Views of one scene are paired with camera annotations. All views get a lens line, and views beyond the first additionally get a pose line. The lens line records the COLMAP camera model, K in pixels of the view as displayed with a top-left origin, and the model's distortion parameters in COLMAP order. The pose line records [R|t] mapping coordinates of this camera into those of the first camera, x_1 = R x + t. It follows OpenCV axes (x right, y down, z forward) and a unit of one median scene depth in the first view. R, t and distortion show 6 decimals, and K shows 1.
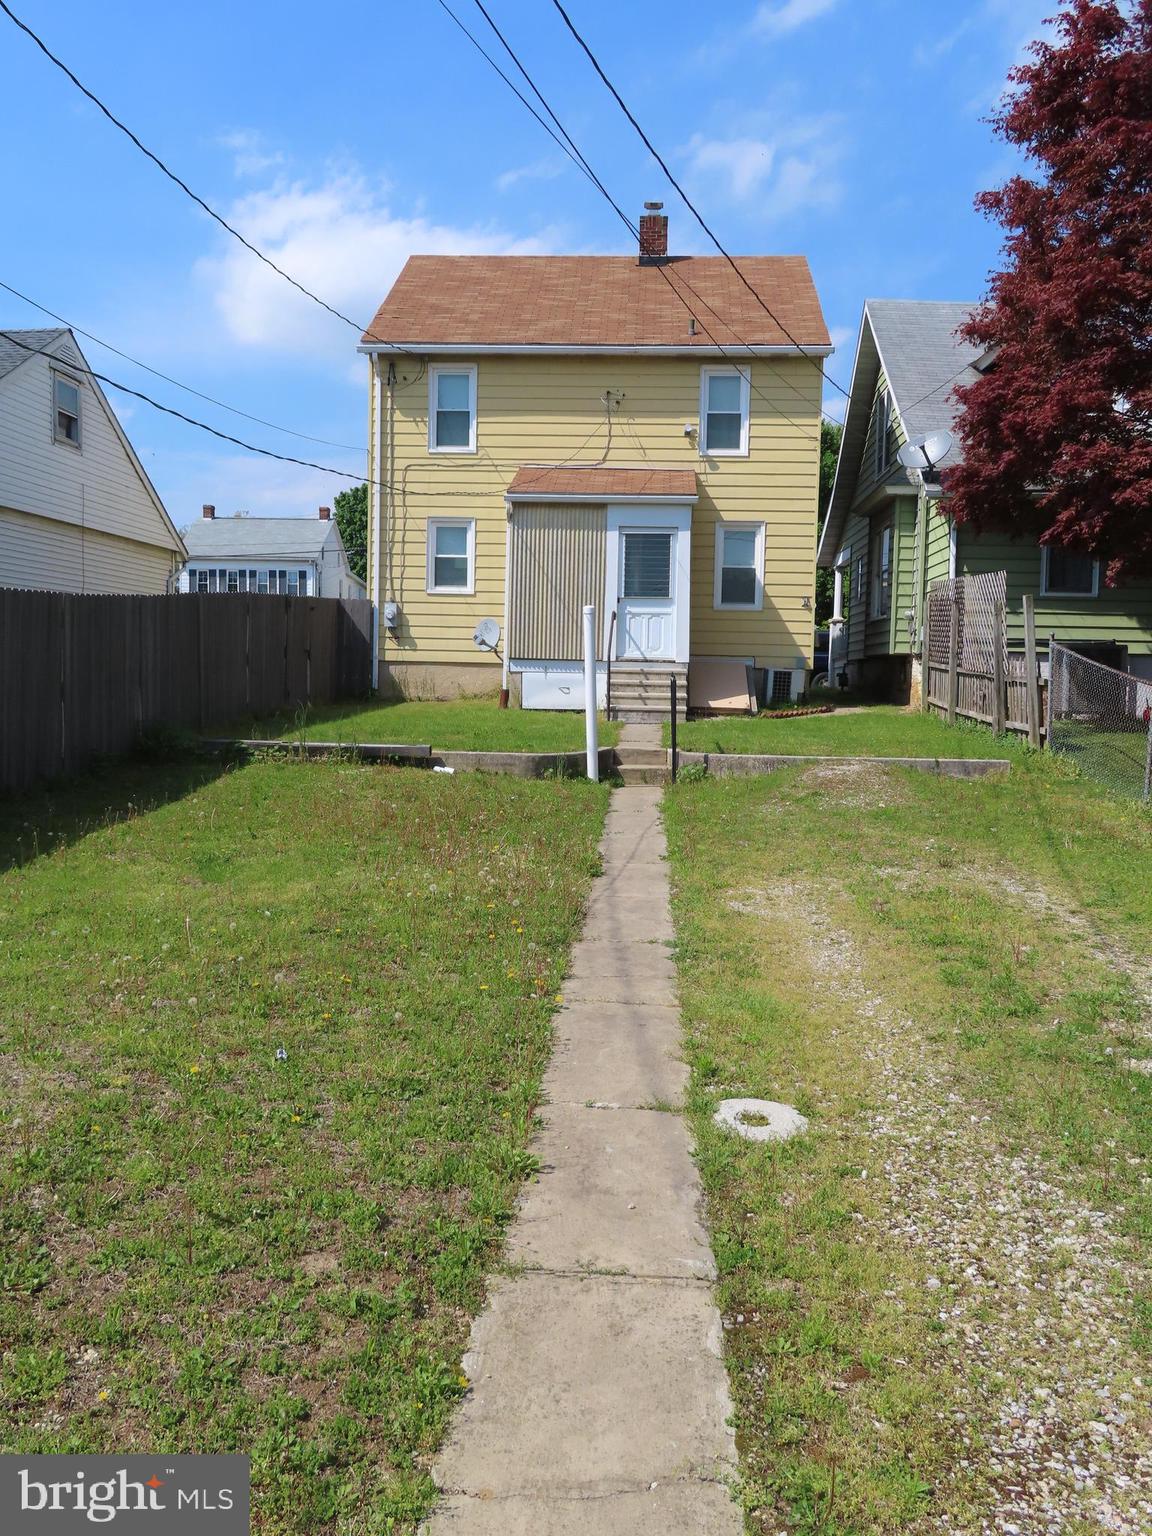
lens RADIAL K [[1251.1, 0, 576.0], [0, 1251.1, 768.0], [0, 0, 1]] dist [-0.006944, -0.000480]
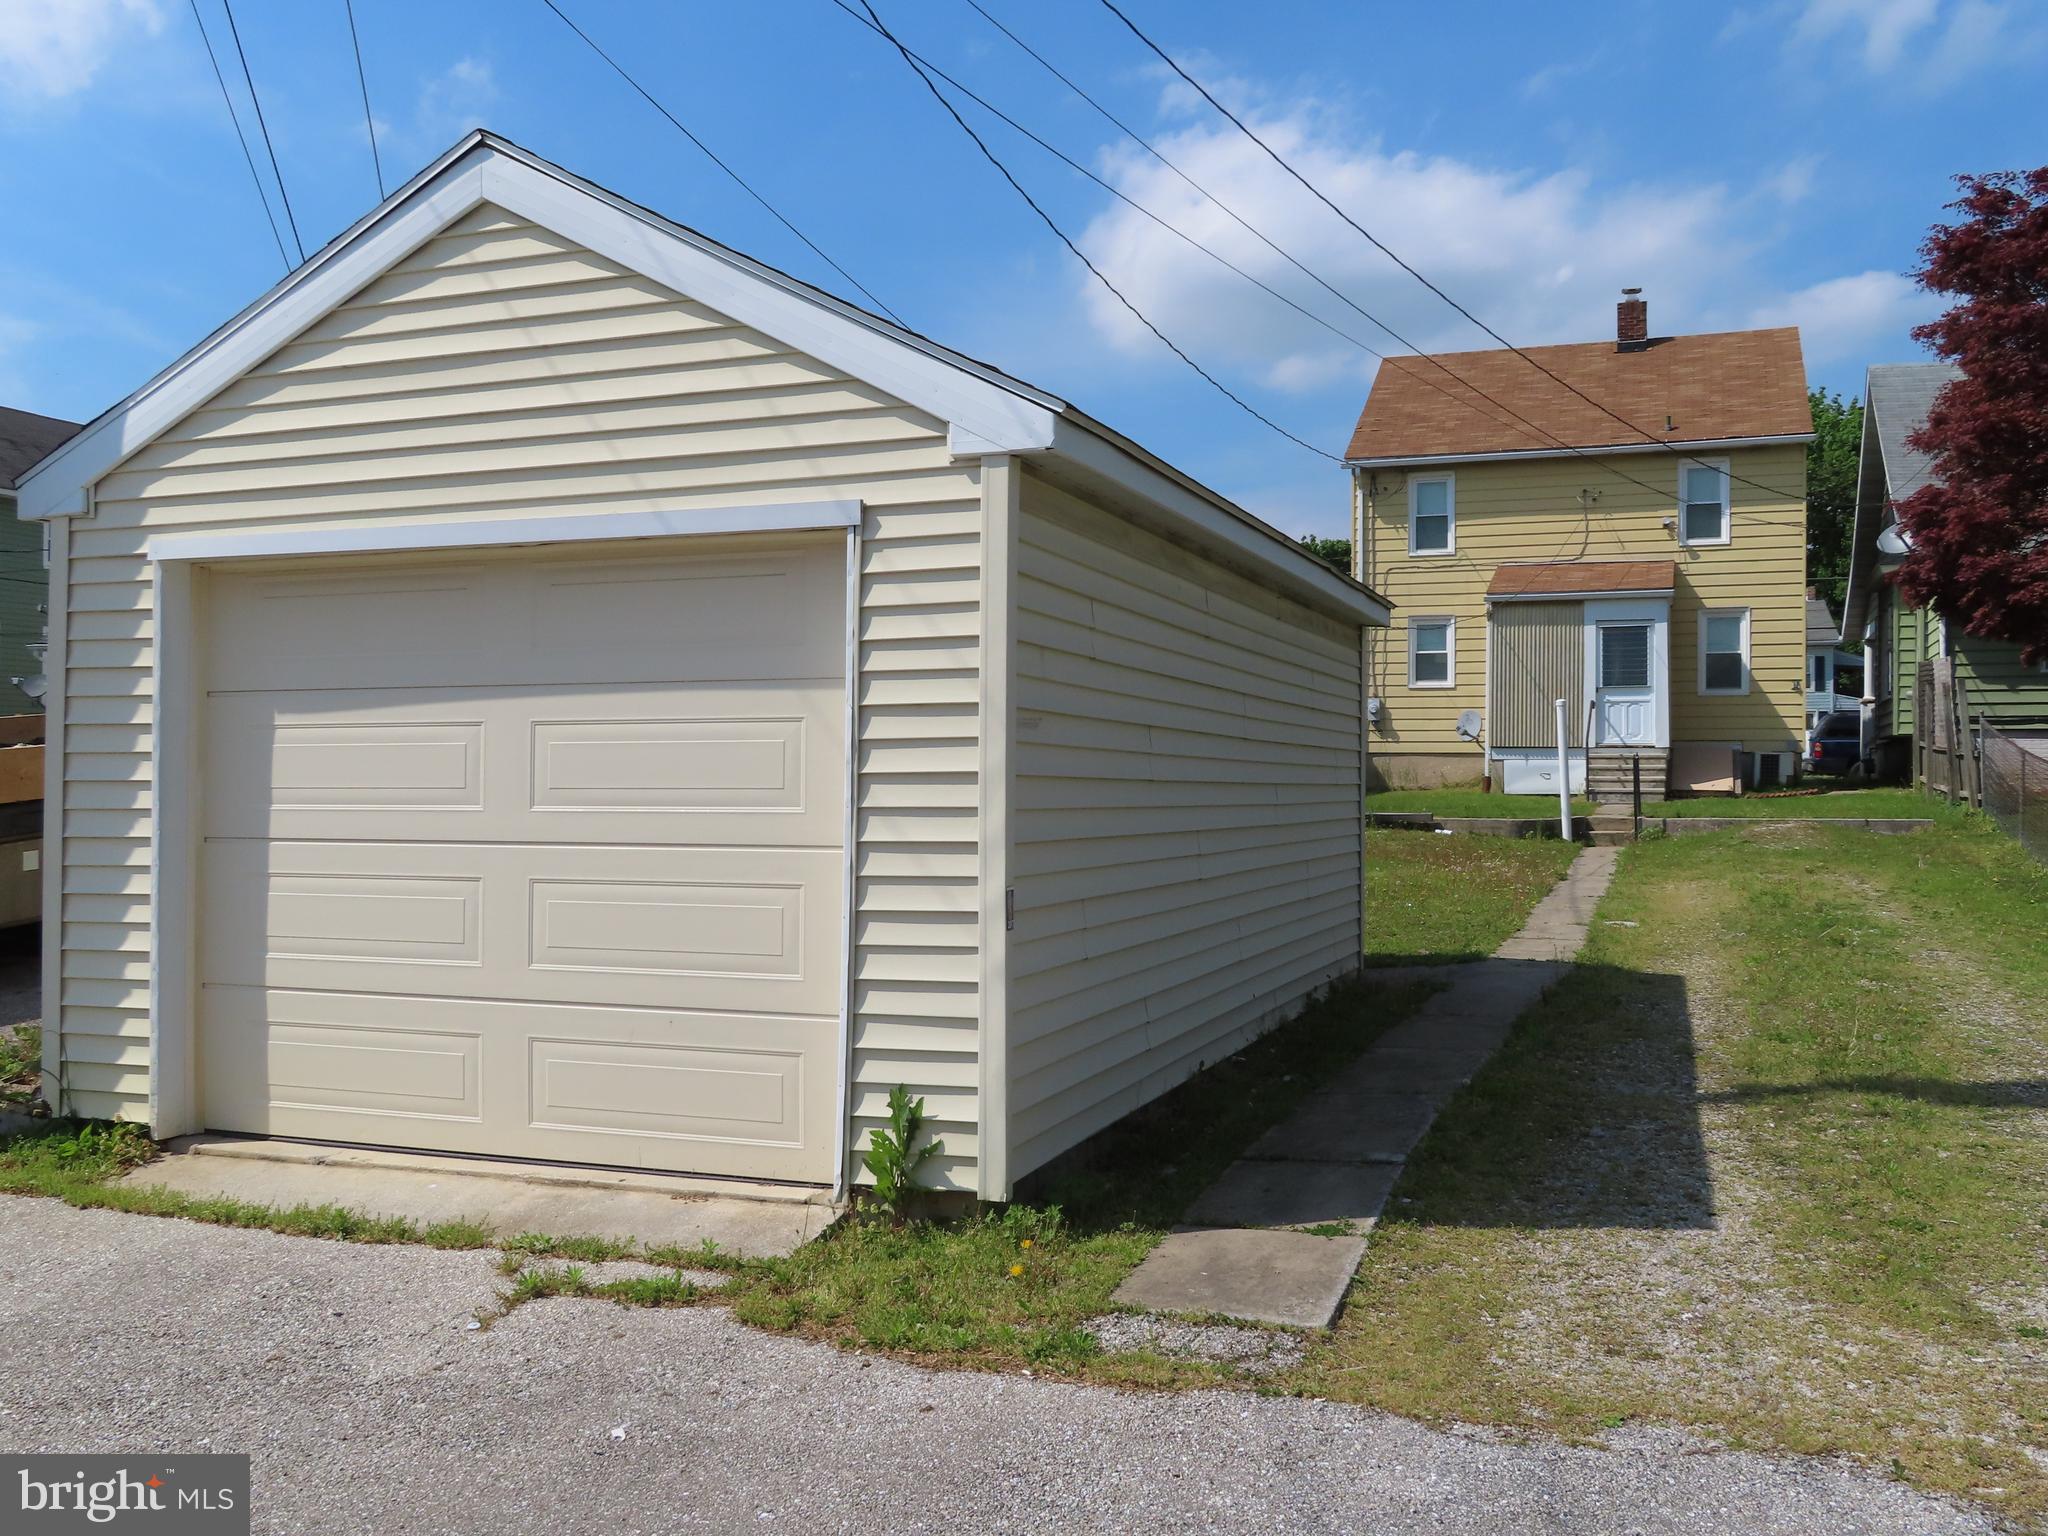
lens RADIAL K [[1856.9, 0, 1024.0], [0, 1856.9, 768.0], [0, 0, 1]] dist [-0.002537, -0.004409]
pose [[0.957954, -0.018683, -0.286314, 0.016900], [-0.006292, 0.996270, -0.086063, 0.064483], [0.286854, 0.084246, 0.954263, -0.583771]]
